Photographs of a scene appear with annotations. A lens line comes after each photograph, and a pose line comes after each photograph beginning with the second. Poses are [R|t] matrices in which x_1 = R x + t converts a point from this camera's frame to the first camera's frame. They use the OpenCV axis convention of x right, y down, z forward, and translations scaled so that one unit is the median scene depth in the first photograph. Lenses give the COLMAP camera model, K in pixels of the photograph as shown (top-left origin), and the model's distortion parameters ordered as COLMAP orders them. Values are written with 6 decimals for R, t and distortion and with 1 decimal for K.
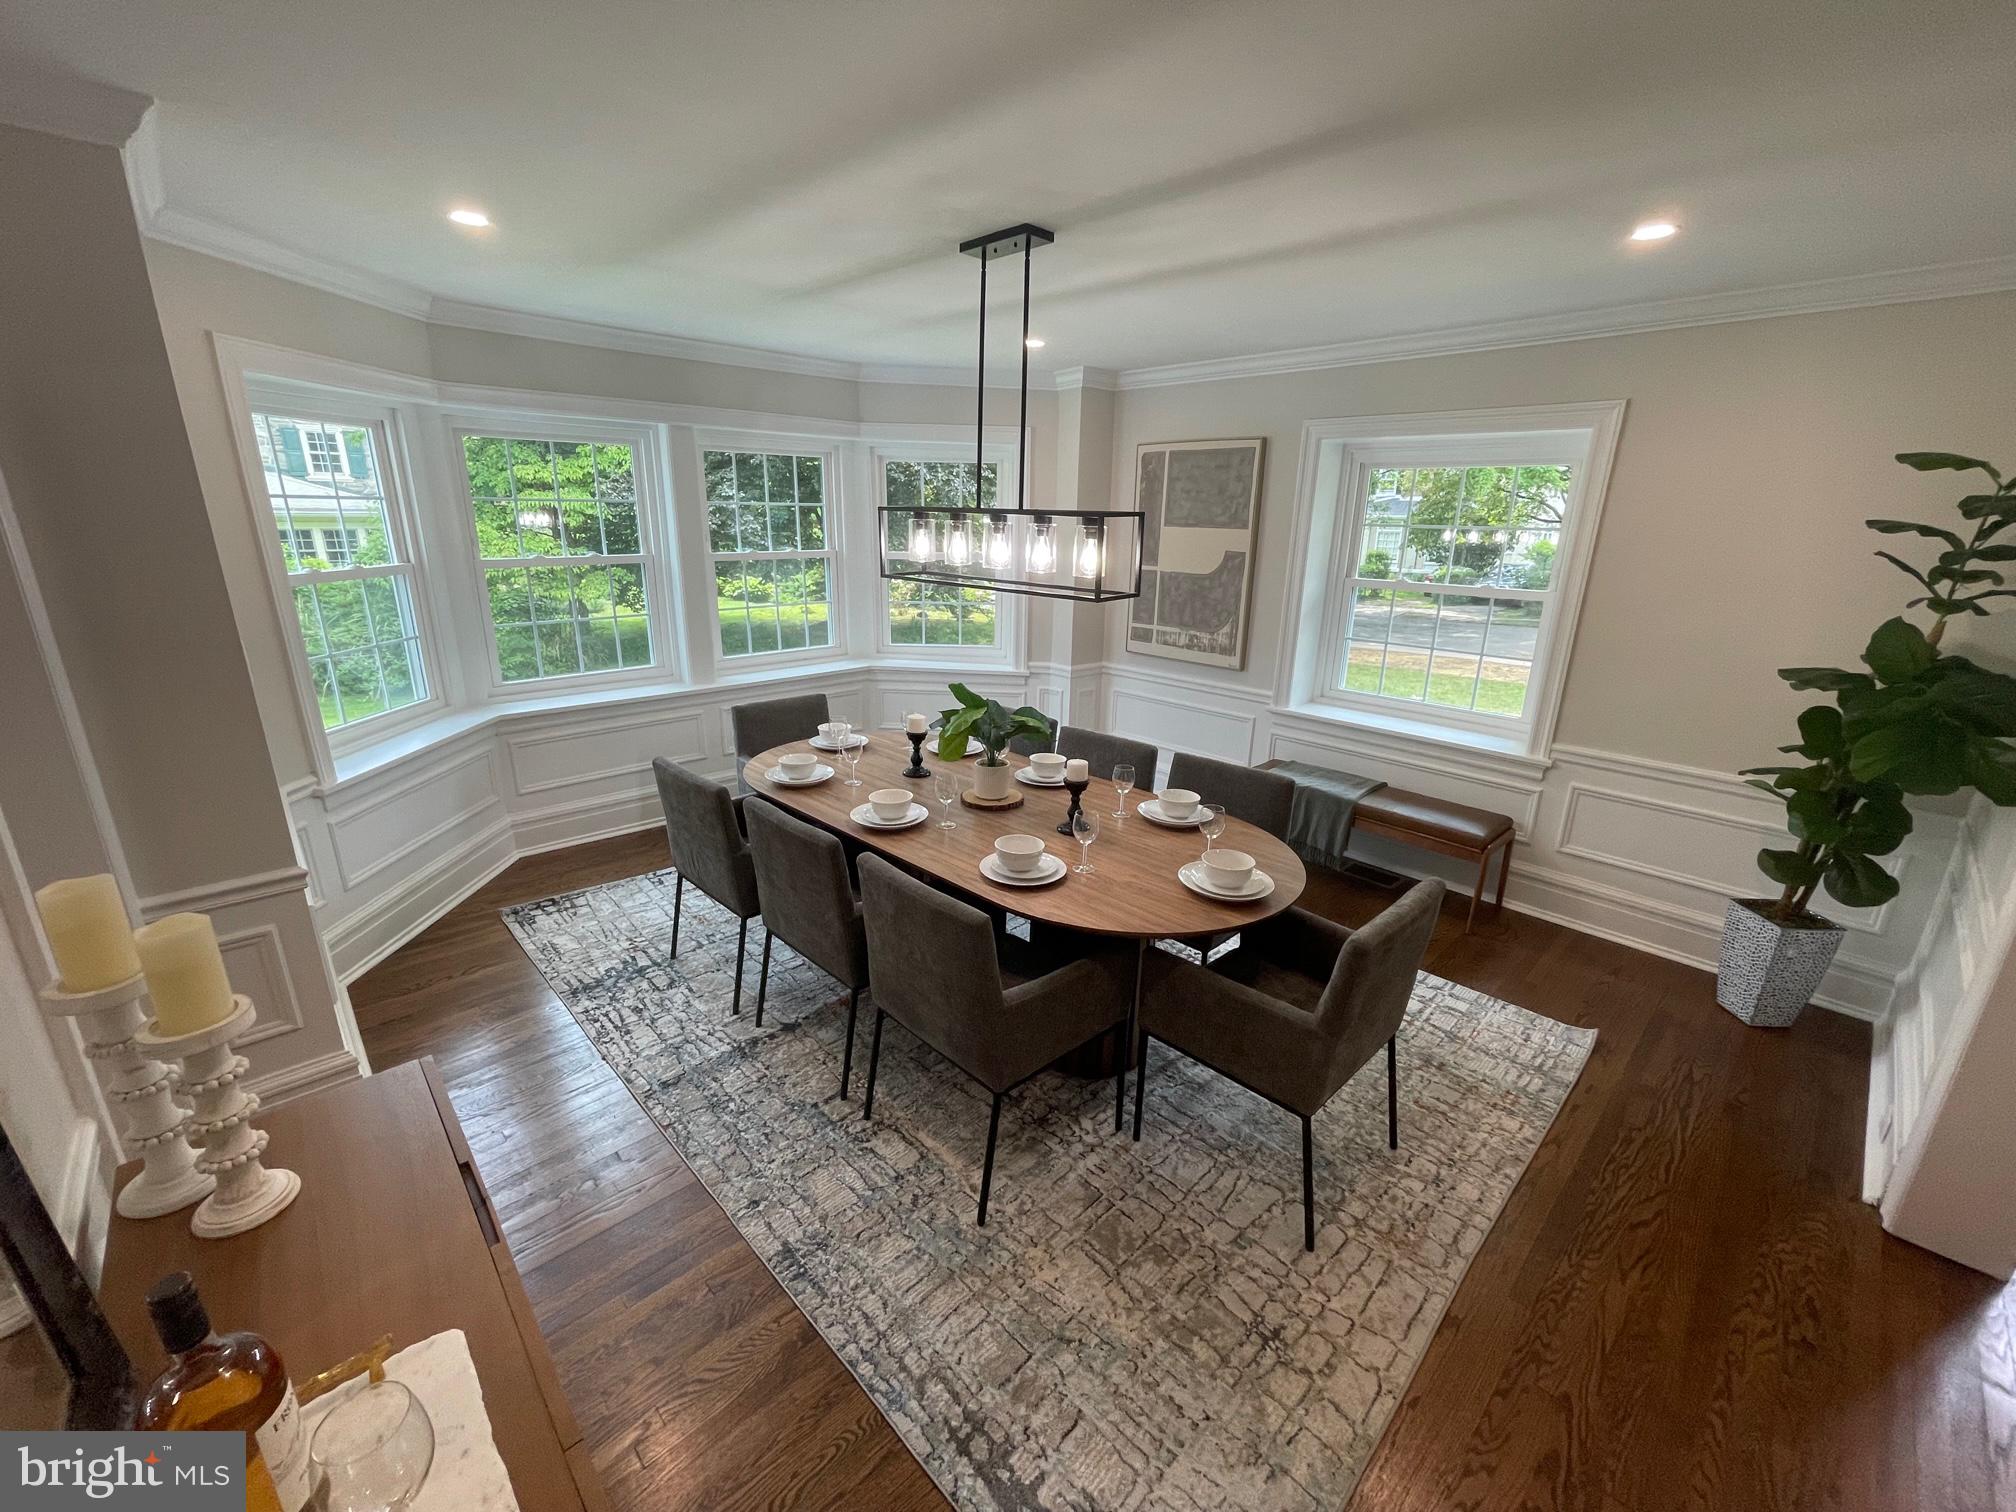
lens RADIAL K [[817.7, 0, 1000.6], [0, 817.7, 763.6], [0, 0, 1]] dist [-0.001626, -0.000091]
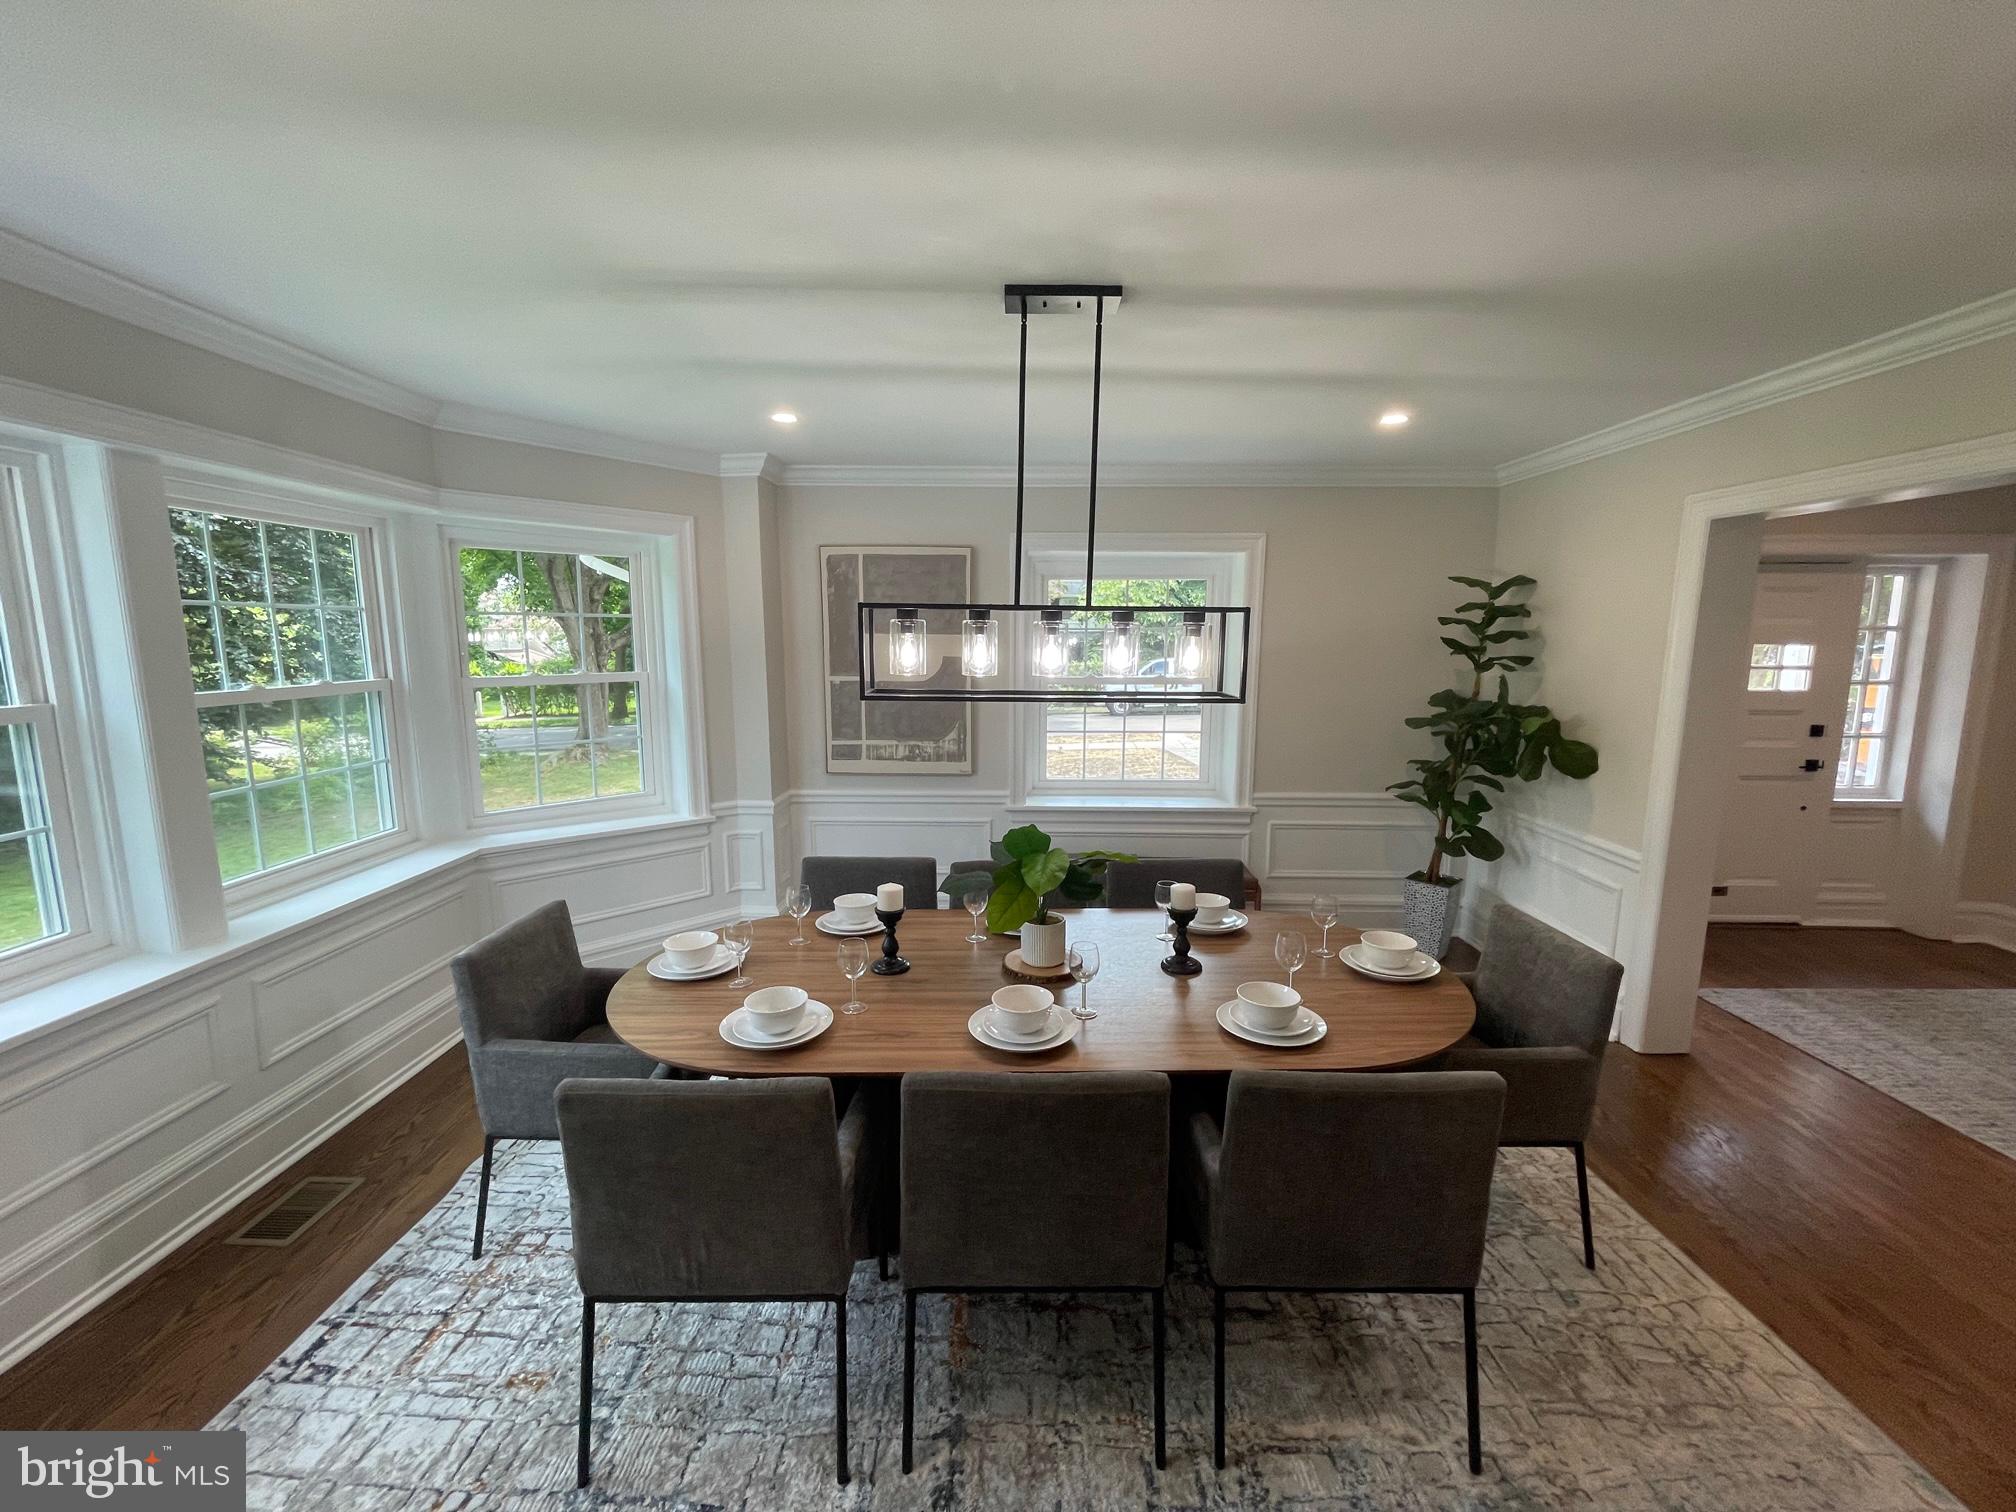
lens RADIAL K [[817.7, 0, 1006.7], [0, 817.7, 762.9], [0, 0, 1]] dist [-0.001626, -0.000091]
pose [[0.696384, -0.126485, 0.706436, -0.381628], [0.219472, 0.974722, -0.041828, -0.081211], [-0.683288, 0.184171, 0.706540, 0.291902]]
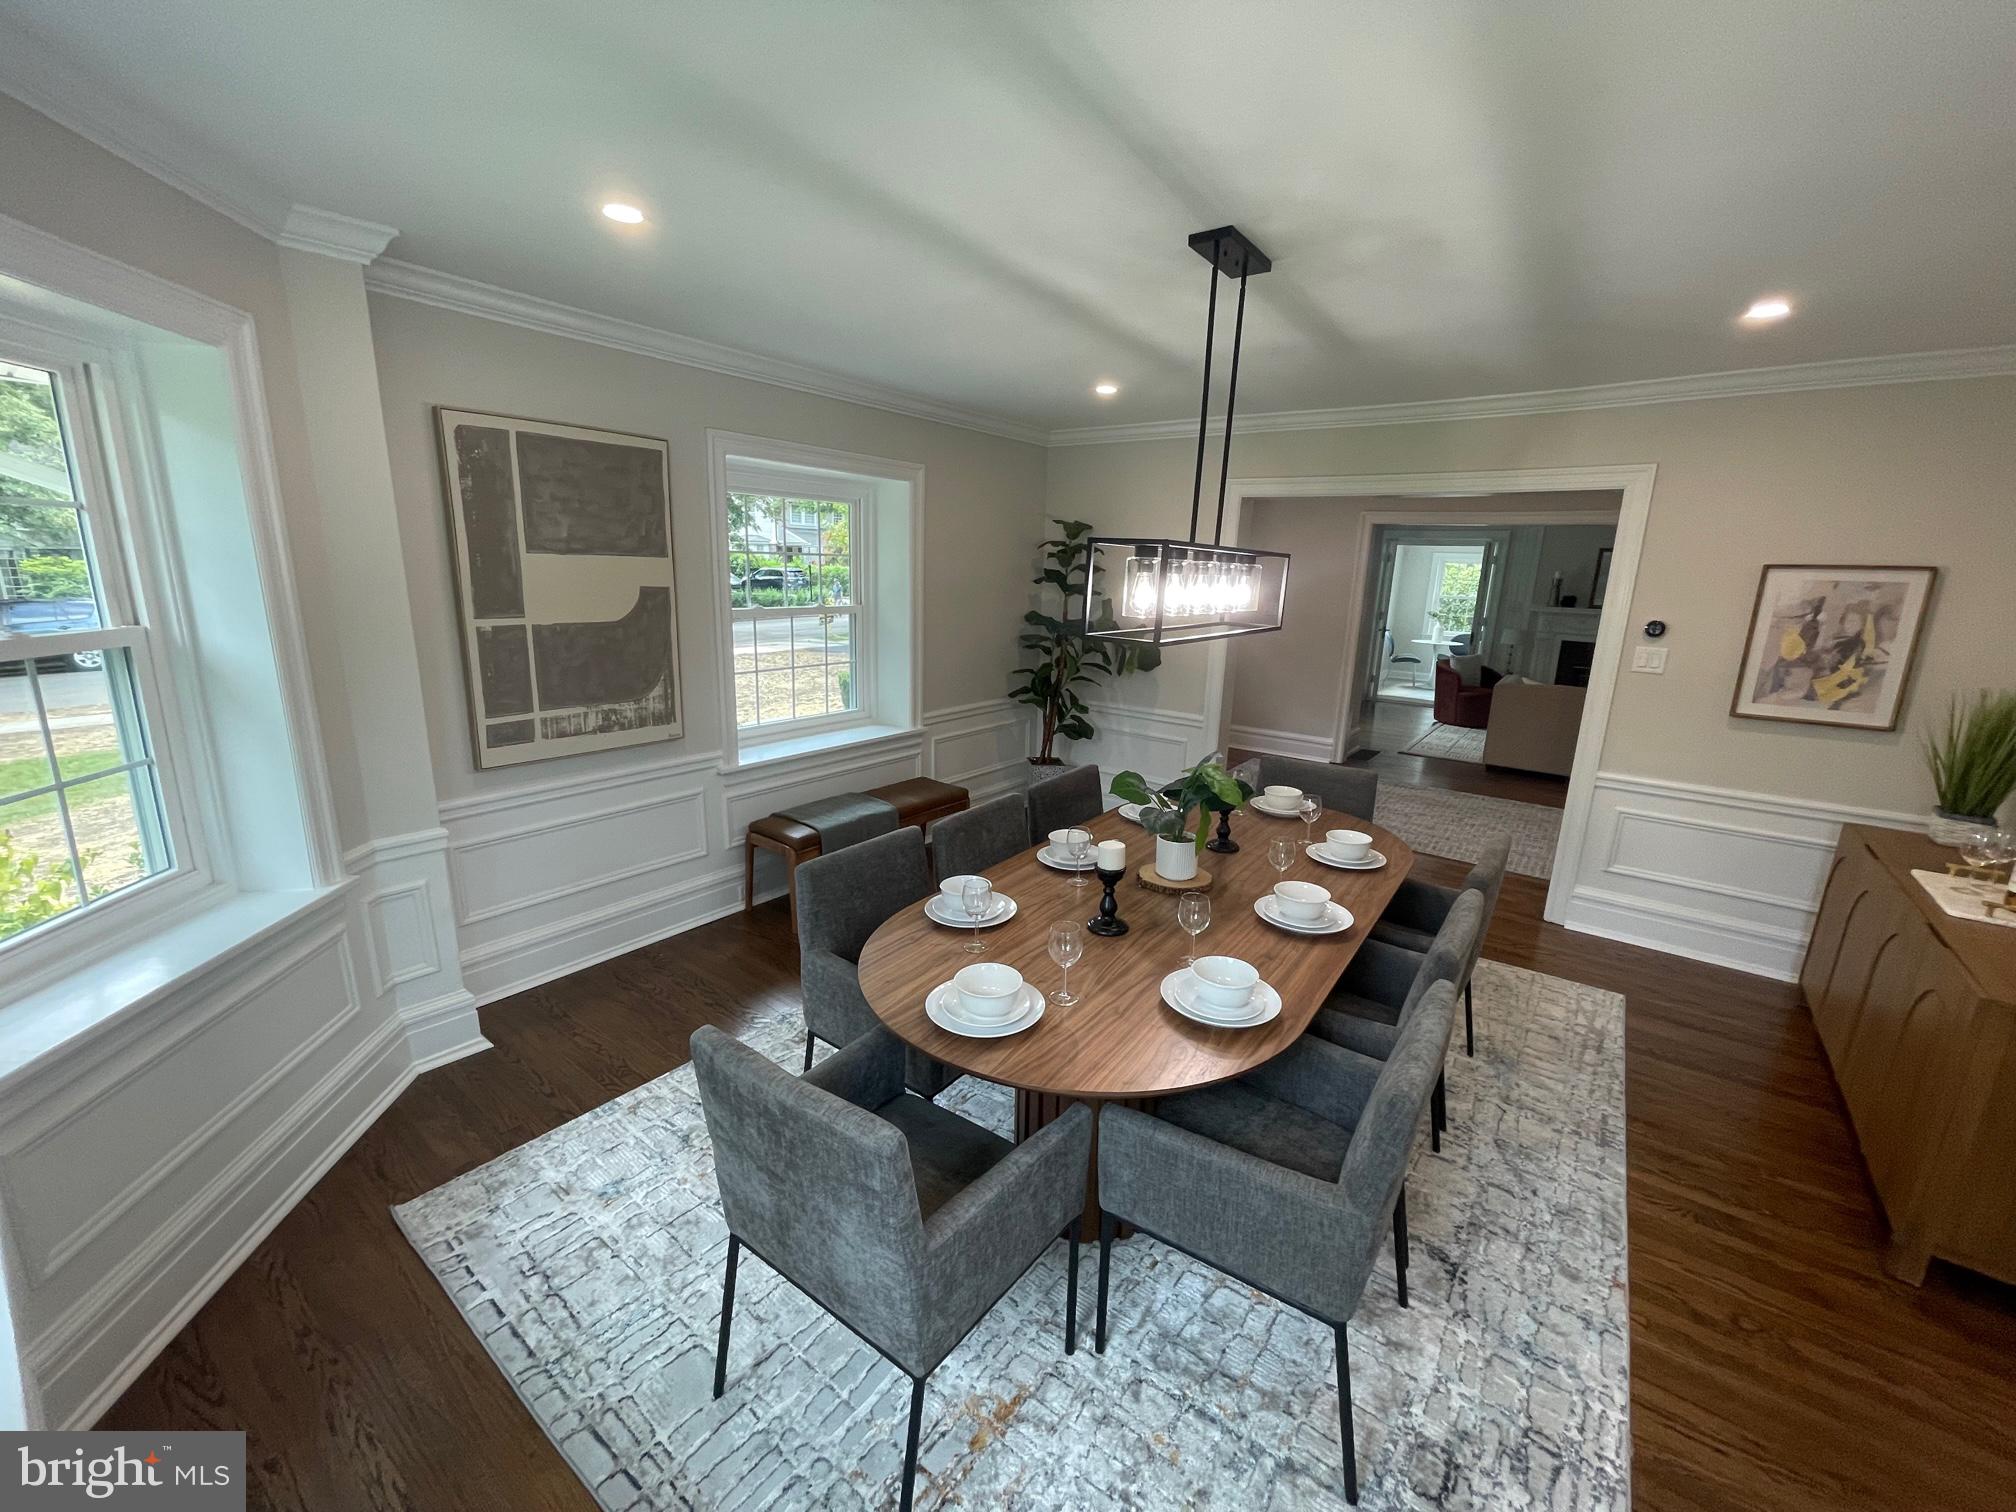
lens RADIAL K [[817.7, 0, 1007.6], [0, 817.7, 756.8], [0, 0, 1]] dist [-0.001626, -0.000091]
pose [[-0.171971, -0.248056, 0.953359, -0.521979], [0.259715, 0.922121, 0.286776, -0.249137], [-0.950250, 0.296919, -0.094155, 0.819201]]
